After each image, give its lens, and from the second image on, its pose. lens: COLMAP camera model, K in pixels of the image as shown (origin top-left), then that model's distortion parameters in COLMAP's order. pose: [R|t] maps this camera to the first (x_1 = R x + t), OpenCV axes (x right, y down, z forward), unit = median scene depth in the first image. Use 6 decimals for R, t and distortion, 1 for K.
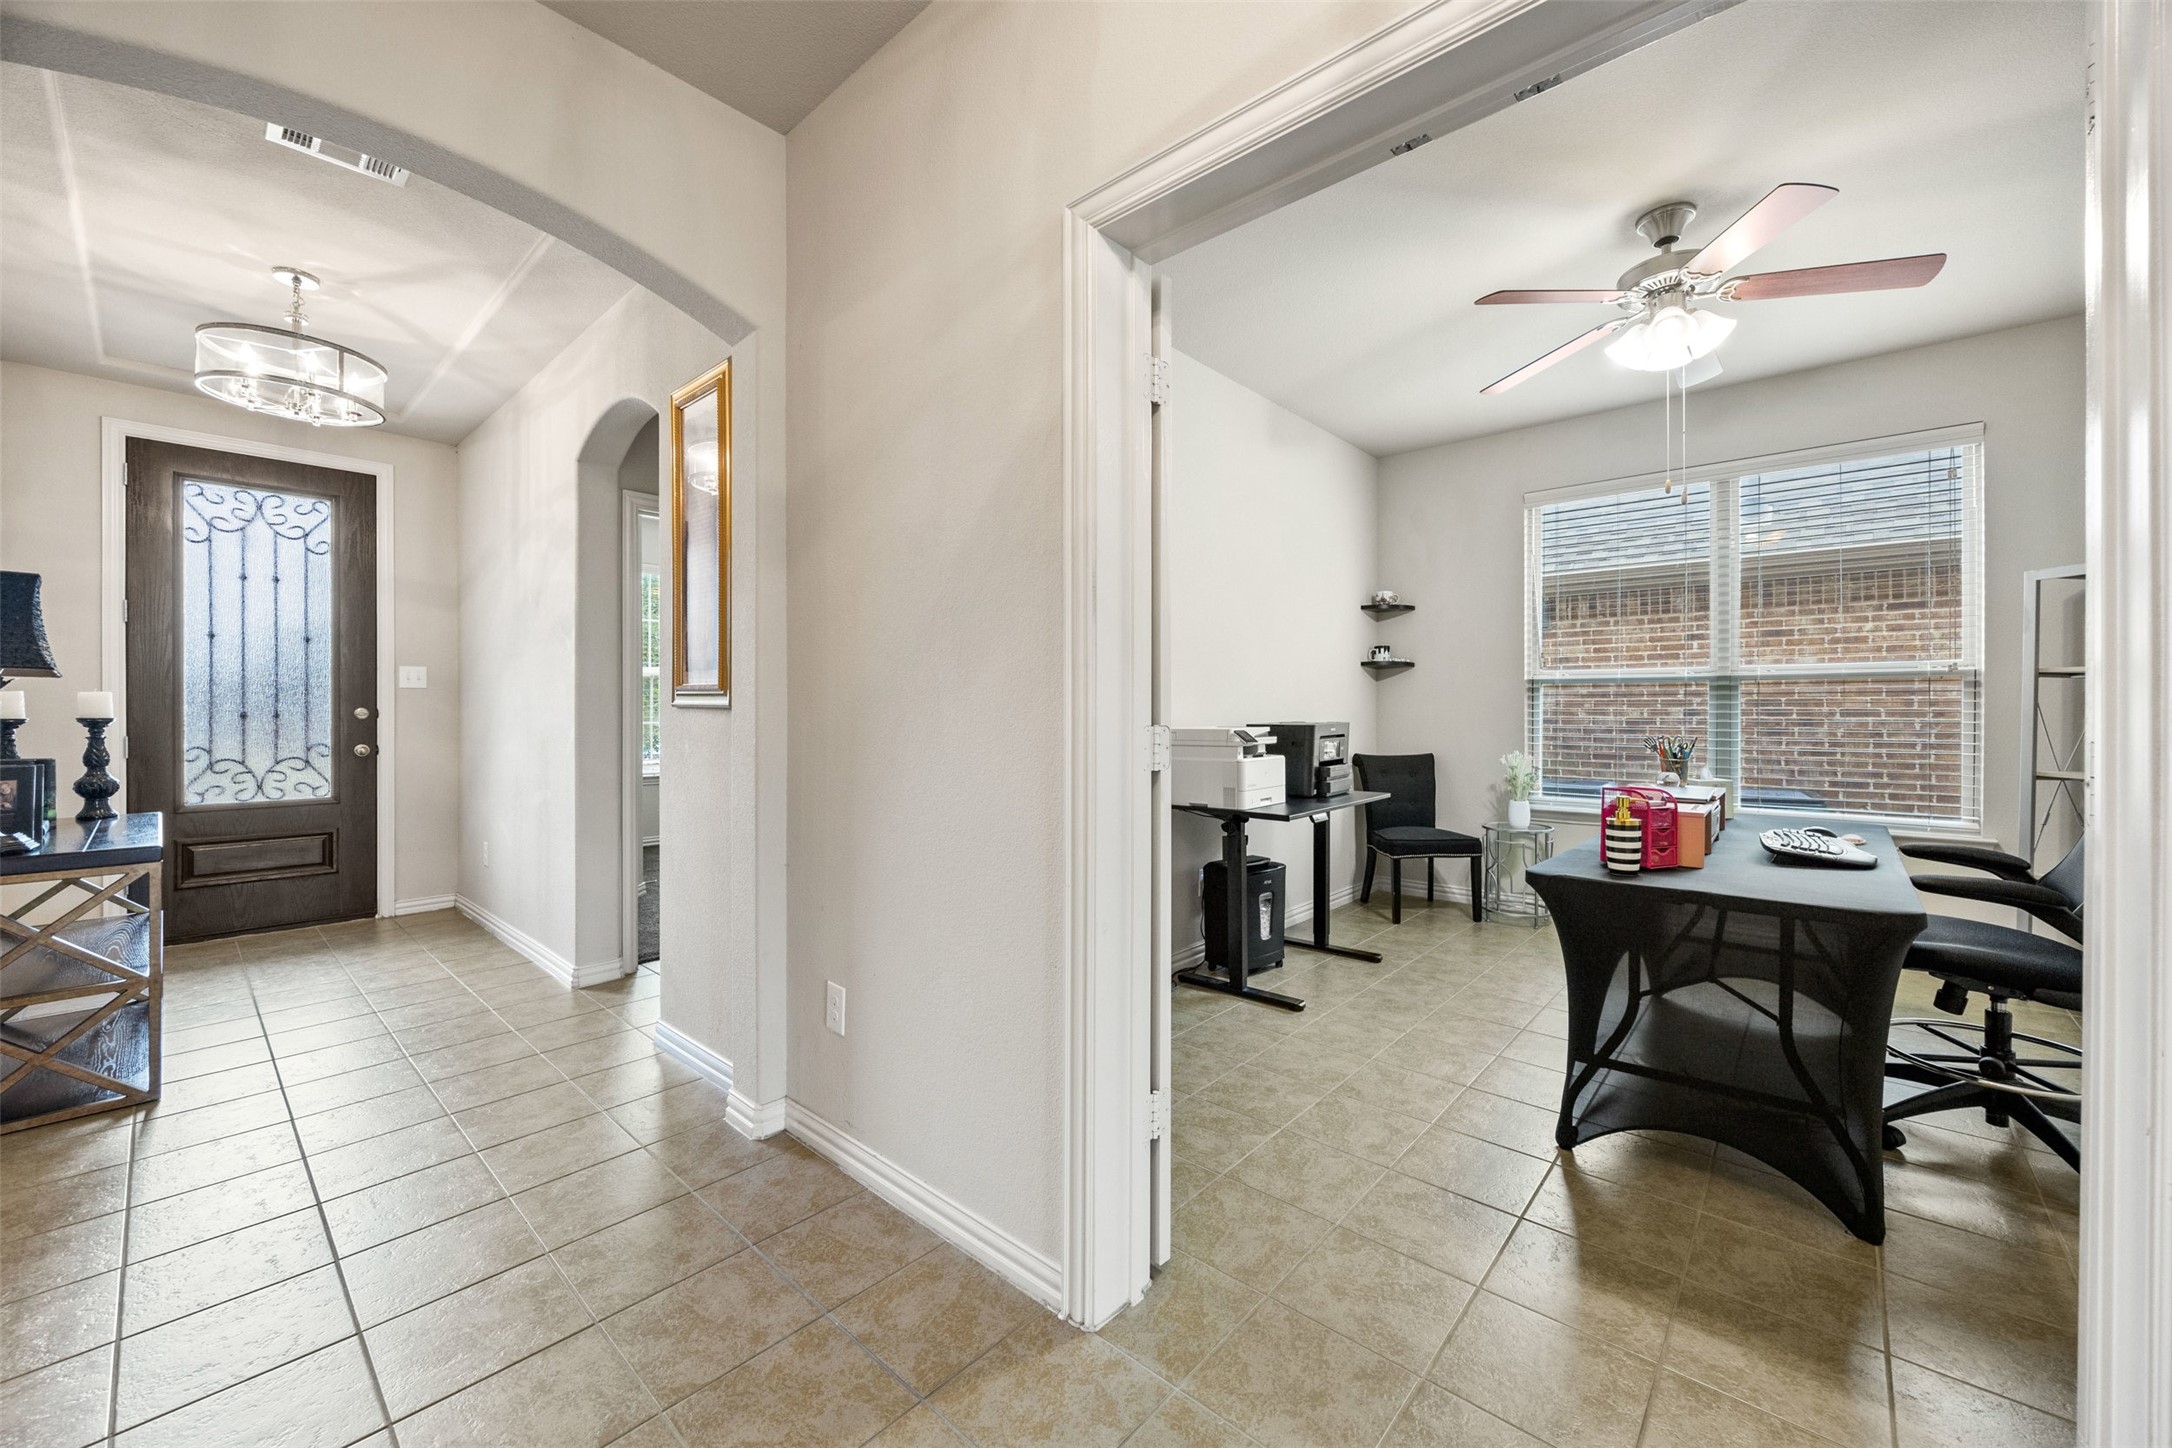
lens RADIAL K [[826.6, 0, 1083.3], [0, 826.6, 708.7], [0, 0, 1]] dist [0.000938, -0.001098]
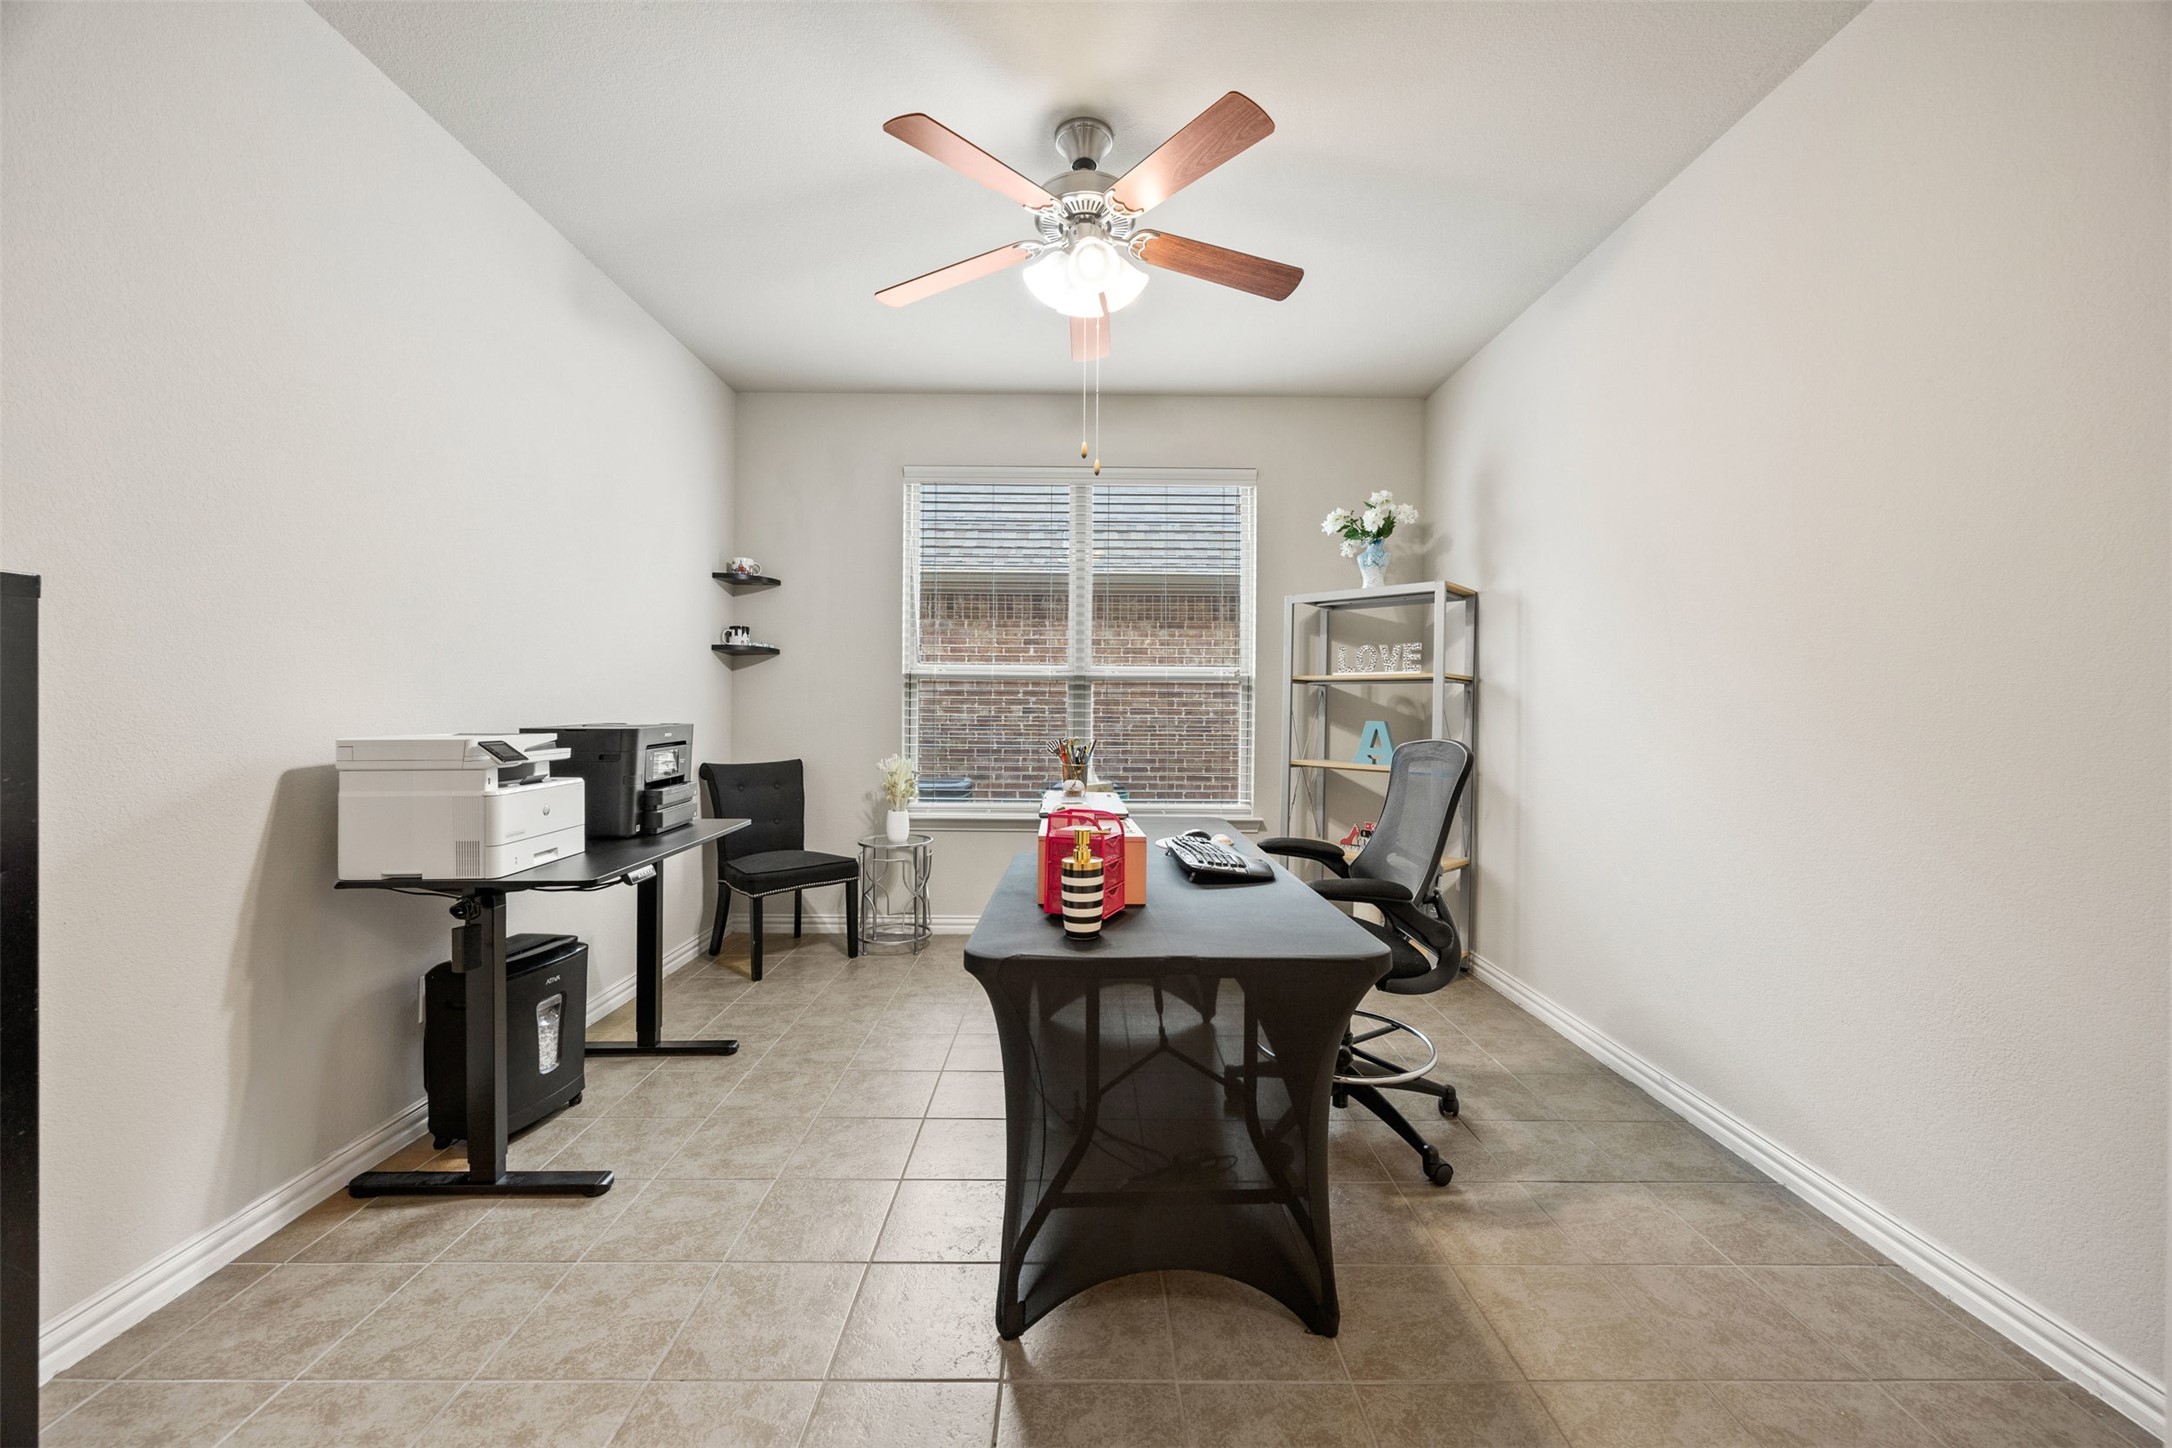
lens RADIAL K [[826.6, 0, 1100.3], [0, 826.6, 710.3], [0, 0, 1]] dist [0.000938, -0.001098]
pose [[0.723816, 0.002237, 0.689990, 0.093864], [-0.007200, 0.999965, 0.004312, -0.001485], [-0.689956, -0.008089, 0.723806, 0.269407]]
